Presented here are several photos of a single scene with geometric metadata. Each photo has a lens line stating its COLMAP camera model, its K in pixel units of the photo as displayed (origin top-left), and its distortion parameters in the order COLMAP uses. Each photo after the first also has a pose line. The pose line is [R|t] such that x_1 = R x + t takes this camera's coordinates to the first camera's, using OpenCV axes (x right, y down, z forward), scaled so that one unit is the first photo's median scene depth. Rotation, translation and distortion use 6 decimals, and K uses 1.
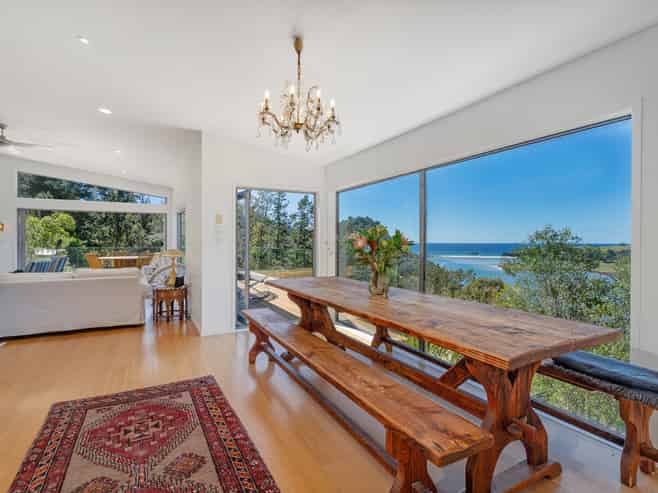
lens RADIAL K [[356.8, 0, 334.5], [0, 356.8, 246.8], [0, 0, 1]] dist [-0.006525, -0.000816]
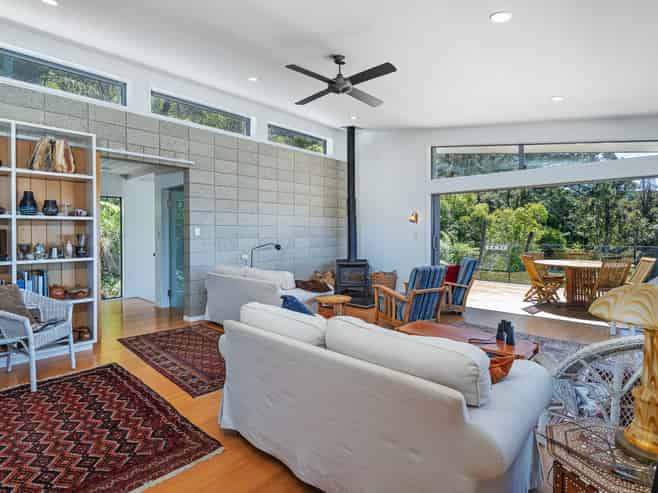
lens RADIAL K [[356.8, 0, 332.2], [0, 356.8, 243.5], [0, 0, 1]] dist [-0.006525, -0.000816]
pose [[0.339293, 0.021964, -0.940424, -0.059179], [-0.009212, 0.999757, 0.020026, -0.003233], [0.940636, 0.001869, 0.339413, 0.137345]]
